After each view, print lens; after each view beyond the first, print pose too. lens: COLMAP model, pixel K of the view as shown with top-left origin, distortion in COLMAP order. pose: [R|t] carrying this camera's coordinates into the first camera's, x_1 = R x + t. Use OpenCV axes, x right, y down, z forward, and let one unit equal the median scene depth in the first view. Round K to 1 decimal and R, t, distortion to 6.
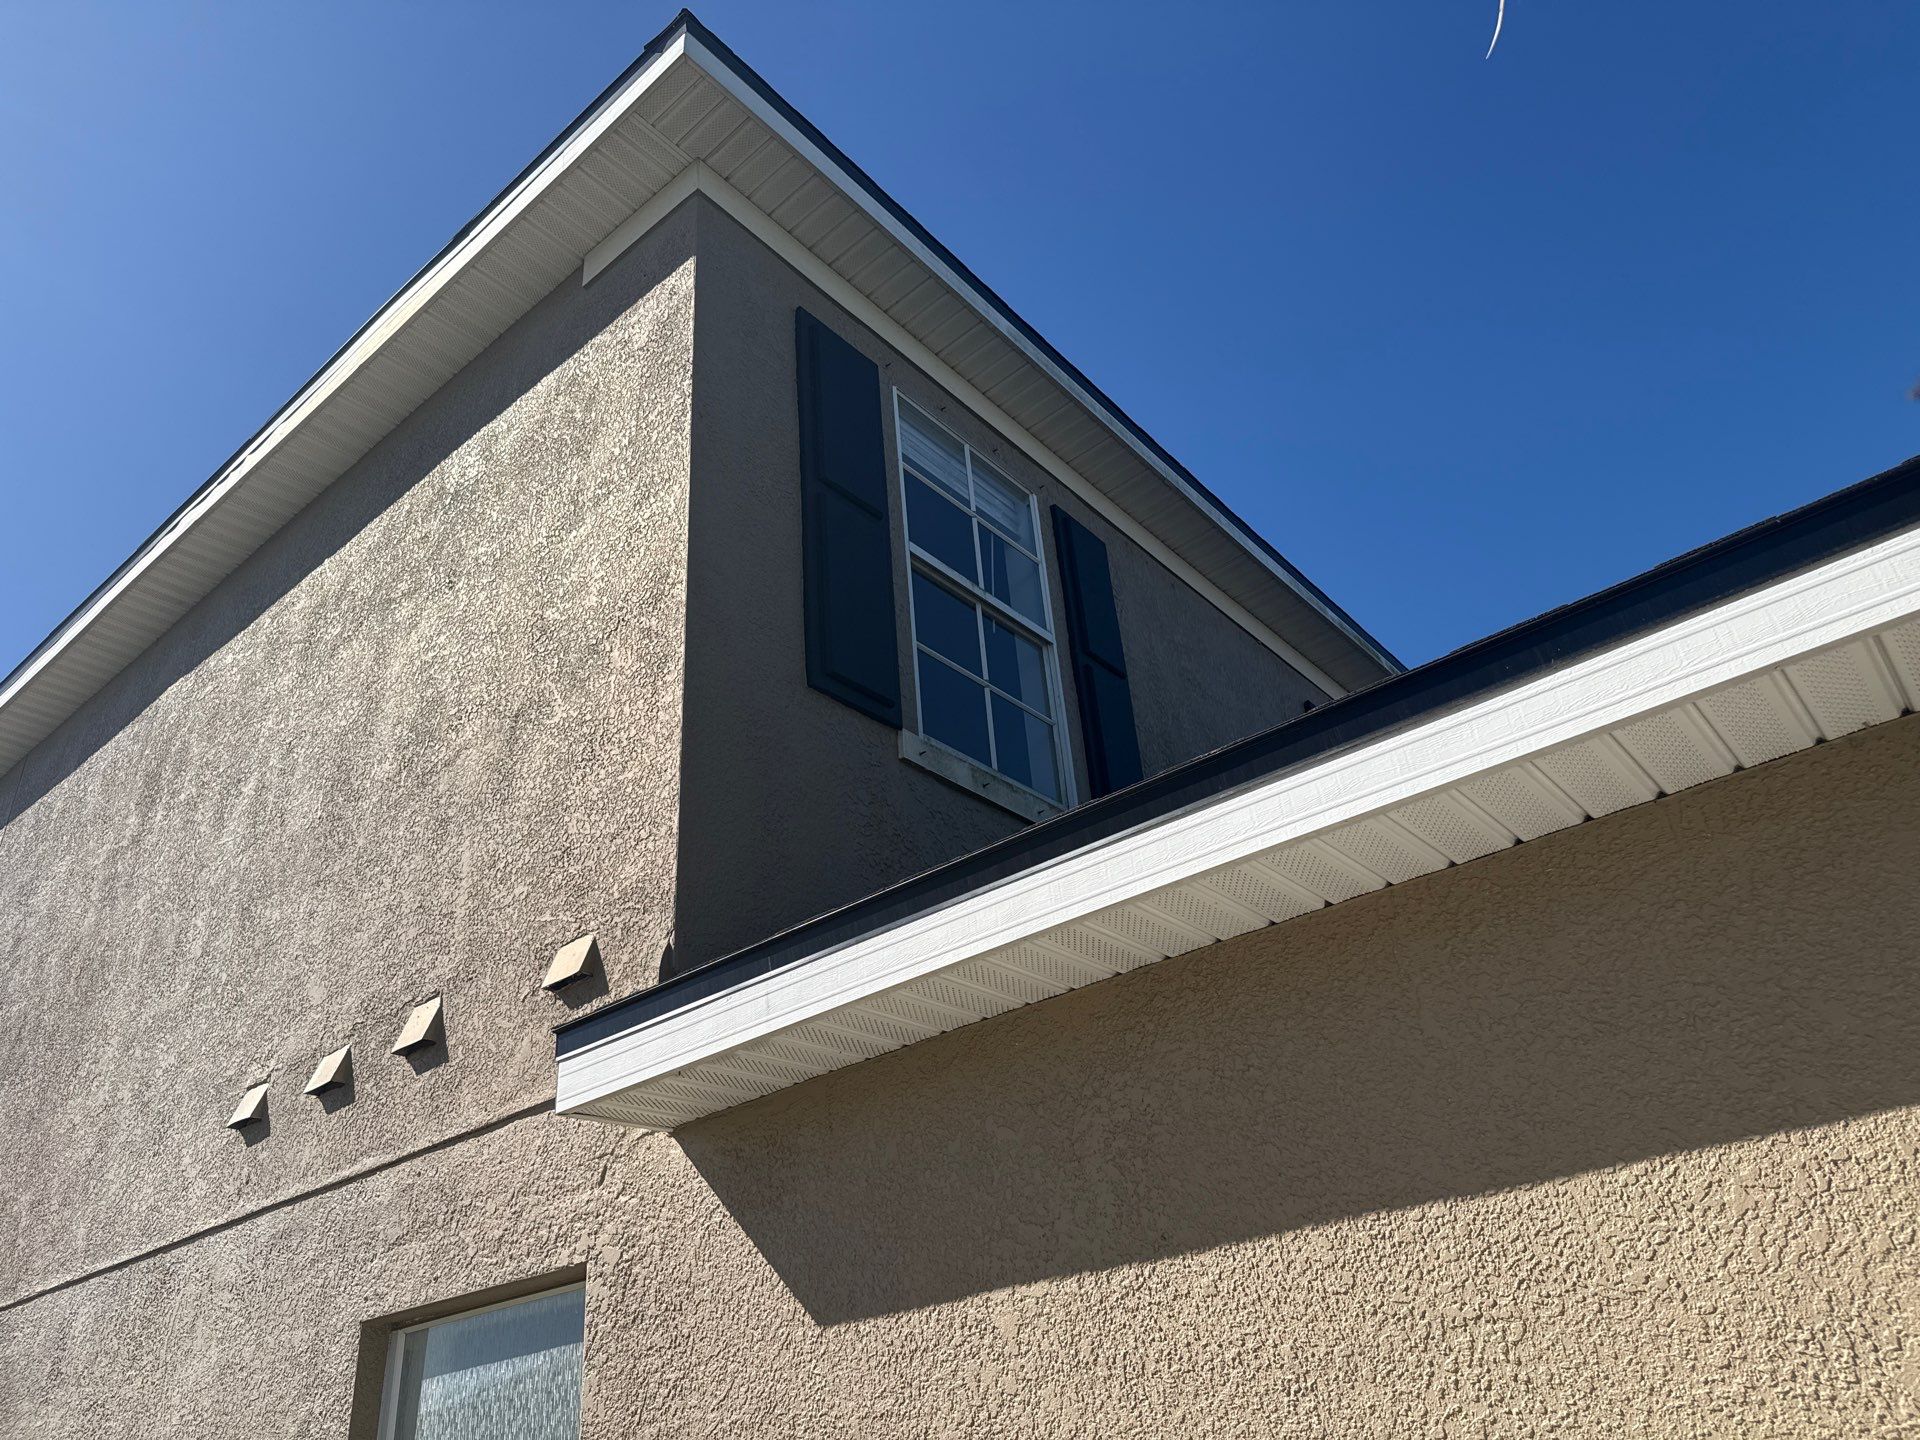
lens RADIAL K [[1365.1, 0, 969.7], [0, 1365.1, 729.7], [0, 0, 1]] dist [0.027263, -0.034044]
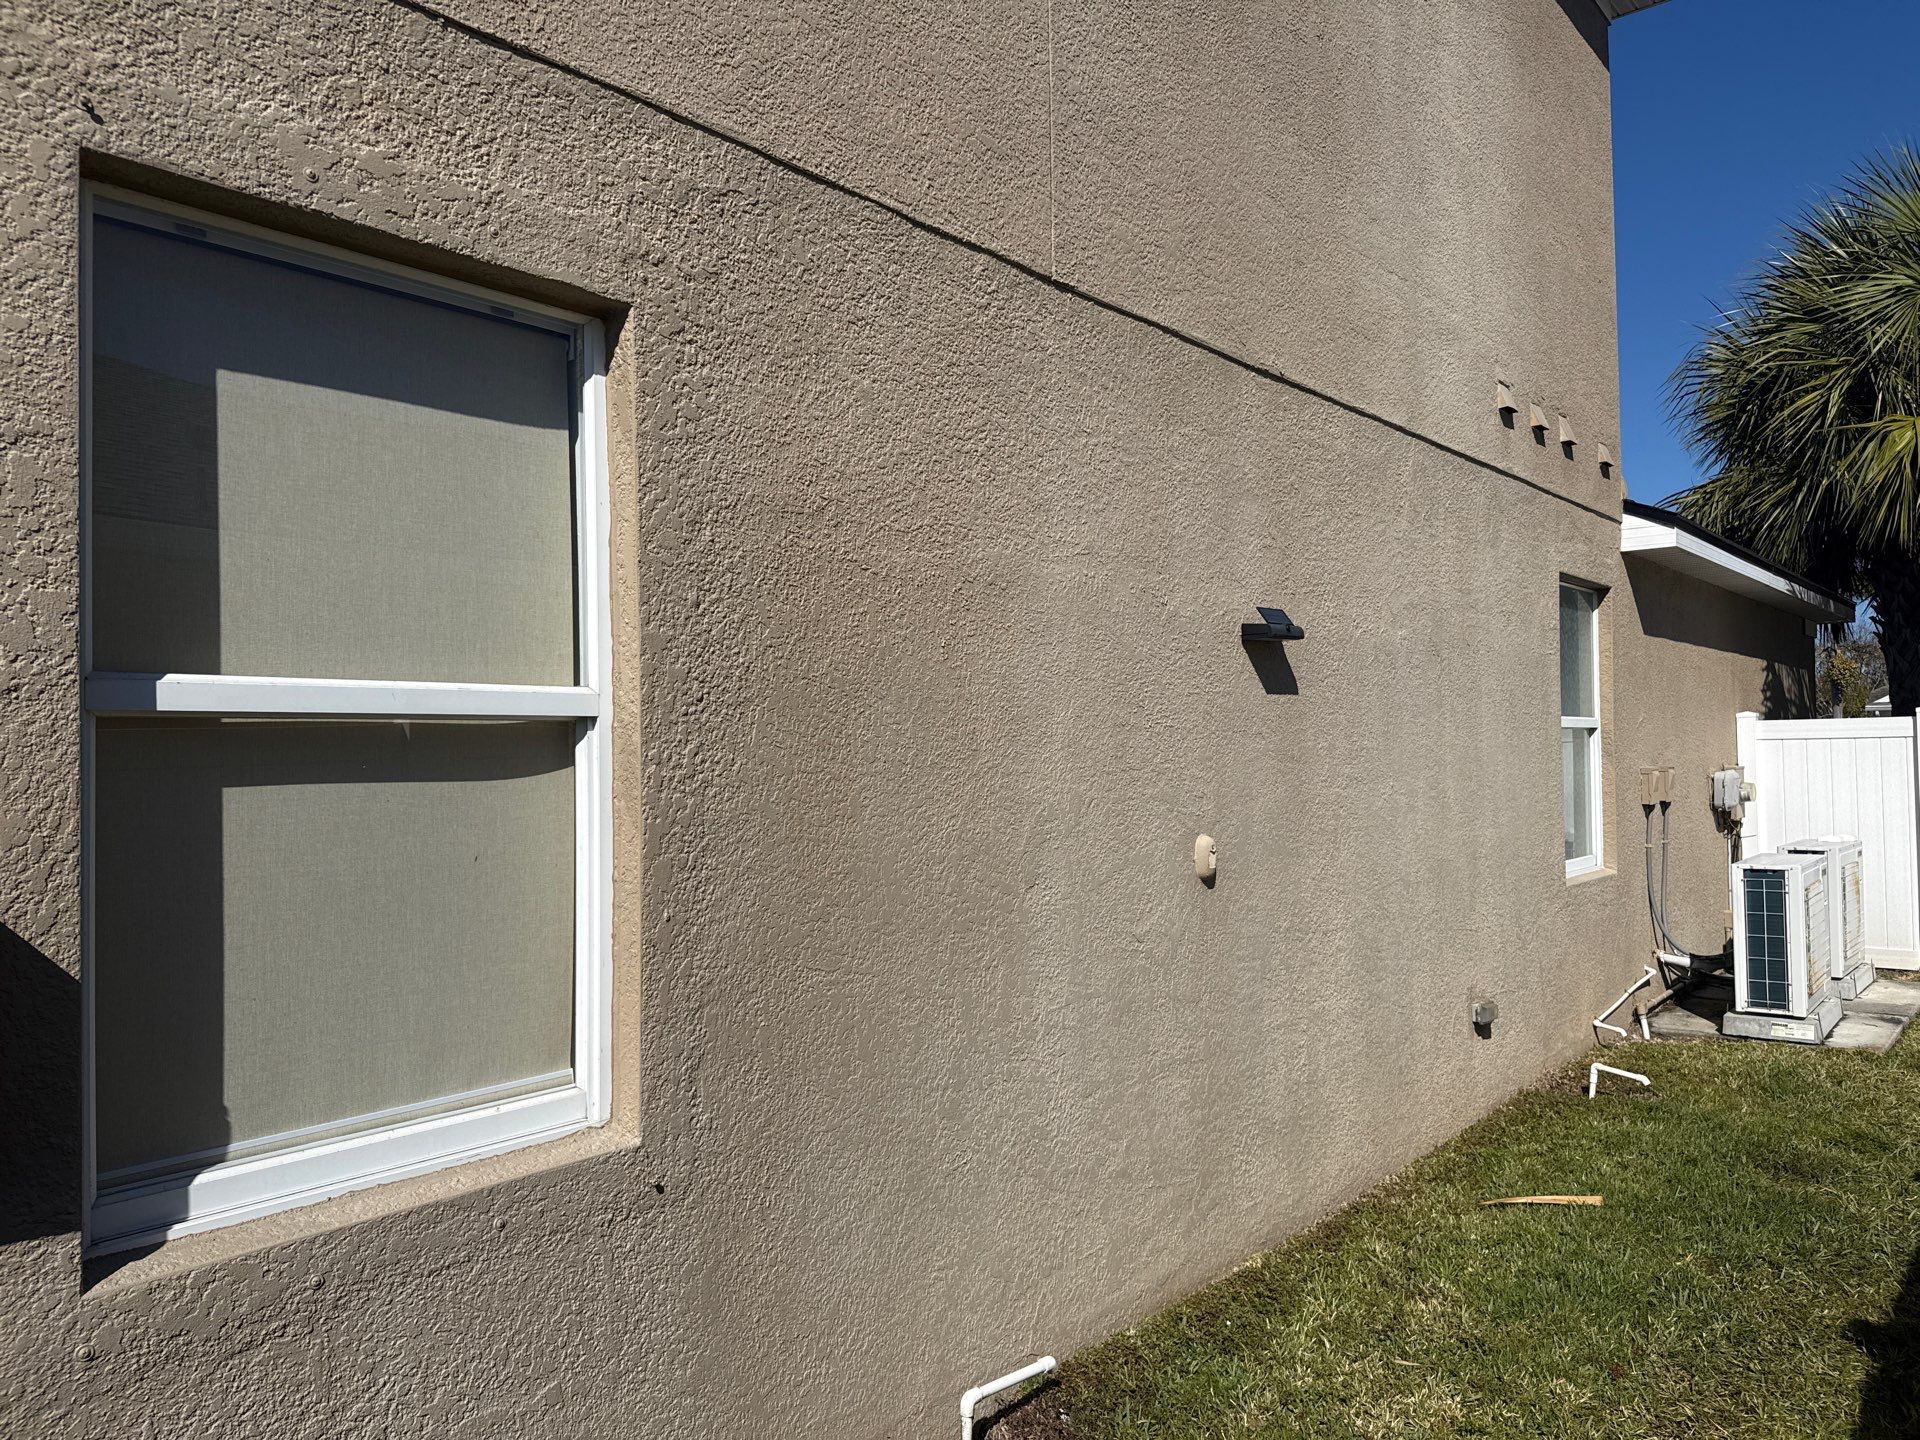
lens RADIAL K [[1338.9, 0, 968.7], [0, 1338.9, 723.8], [0, 0, 1]] dist [0.142272, -0.205796]
pose [[0.004566, 0.101867, 0.994788, -2.264290], [-0.486440, 0.869392, -0.086794, 1.141850], [-0.873702, -0.483508, 0.053522, 1.429184]]
